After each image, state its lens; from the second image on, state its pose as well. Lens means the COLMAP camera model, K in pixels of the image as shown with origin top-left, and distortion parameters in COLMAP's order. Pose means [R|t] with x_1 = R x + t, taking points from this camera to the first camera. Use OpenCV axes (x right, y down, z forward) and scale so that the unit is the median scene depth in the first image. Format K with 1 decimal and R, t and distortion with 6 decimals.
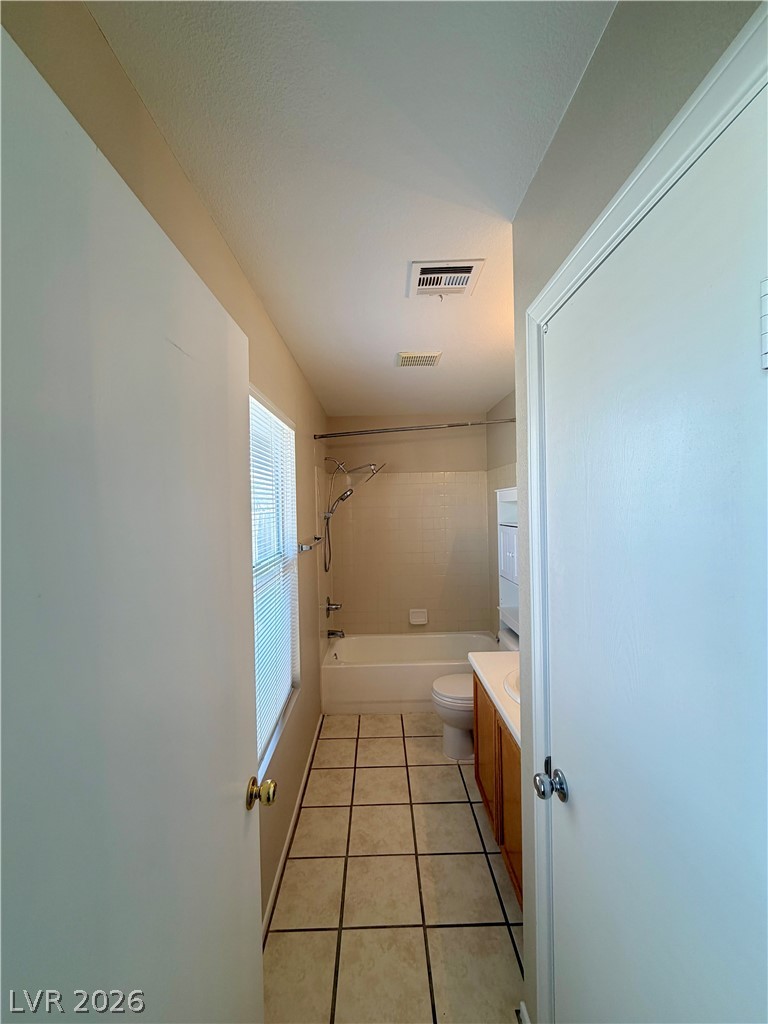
lens RADIAL K [[407.2, 0, 380.0], [0, 407.2, 511.6], [0, 0, 1]] dist [-0.001744, -0.000077]
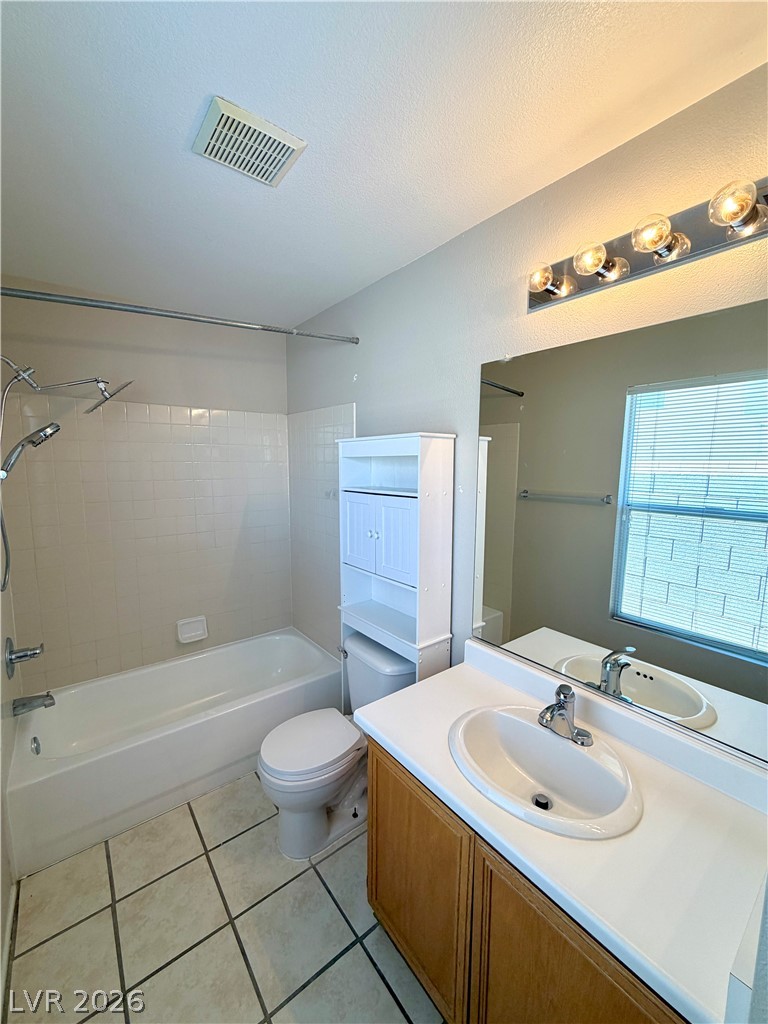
lens RADIAL K [[407.2, 0, 384.6], [0, 407.2, 510.1], [0, 0, 1]] dist [-0.001744, -0.000077]
pose [[0.788268, -0.047519, 0.613495, -0.063846], [-0.013235, 0.995474, 0.094111, -0.000667], [-0.615190, -0.082304, 0.784071, 0.349587]]
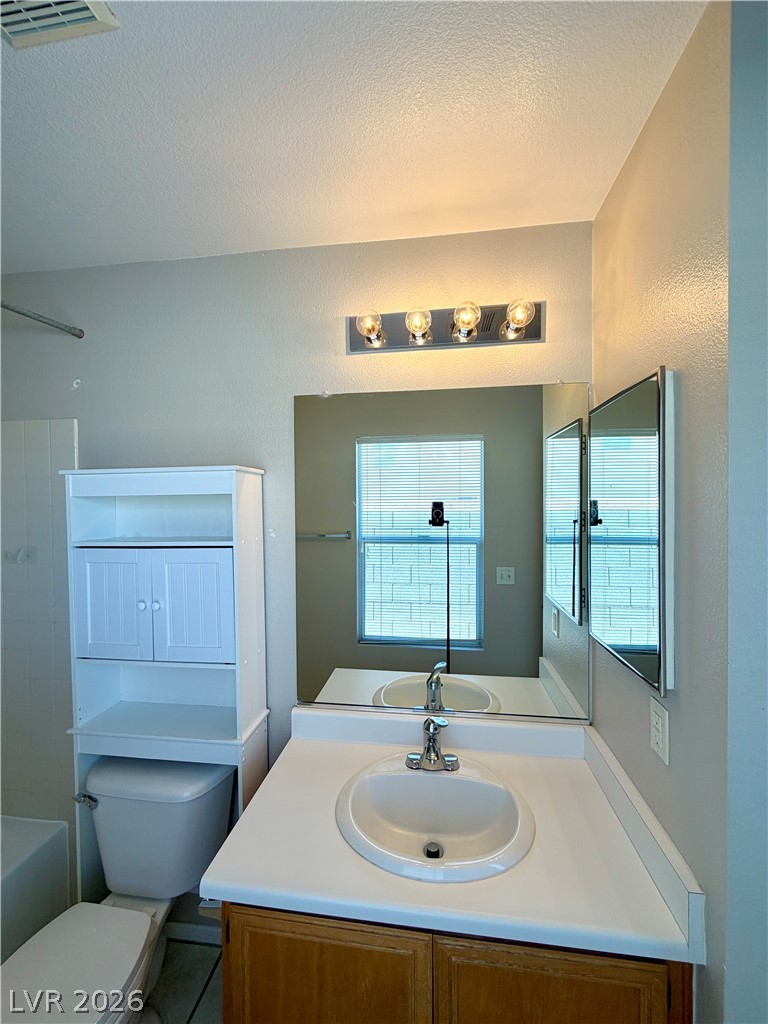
lens RADIAL K [[407.2, 0, 383.9], [0, 407.2, 511.4], [0, 0, 1]] dist [-0.001744, -0.000077]
pose [[0.140760, -0.000352, 0.990044, -0.092076], [0.018363, 0.999829, -0.002255, -0.000238], [-0.989873, 0.018498, 0.140742, 0.502622]]
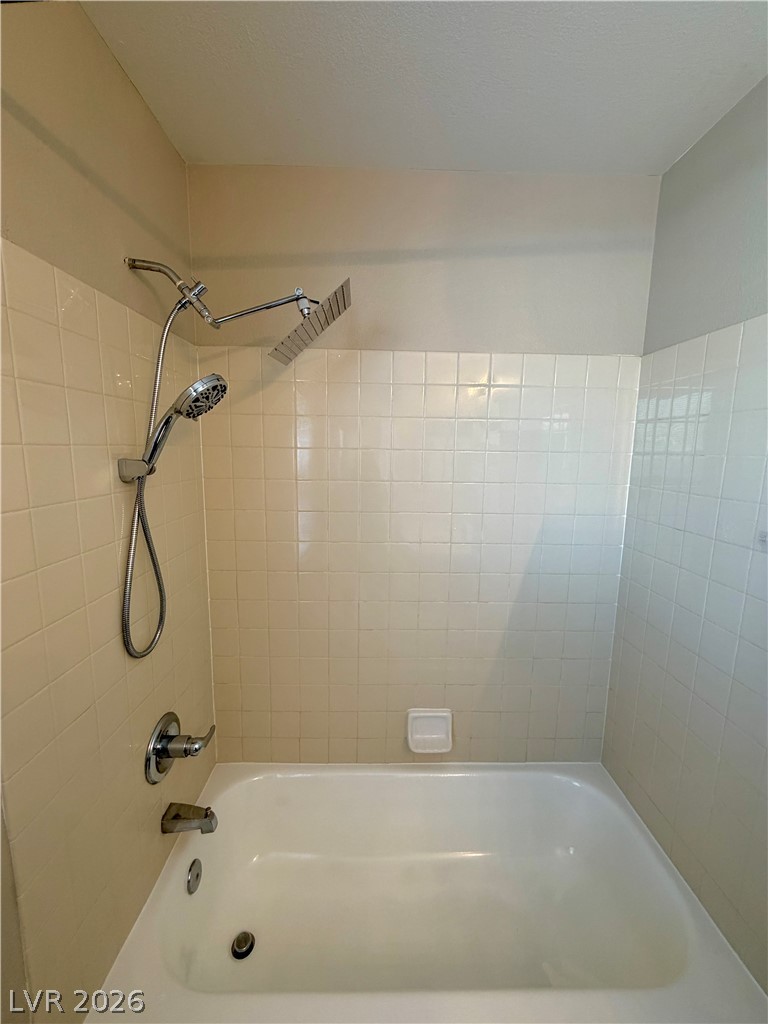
lens RADIAL K [[407.2, 0, 384.3], [0, 407.2, 513.9], [0, 0, 1]] dist [-0.001744, -0.000077]
pose [[0.999236, 0.034527, 0.018292, 0.042148], [-0.036645, 0.990559, 0.132098, -0.002605], [-0.013558, -0.132668, 0.991068, 0.729336]]
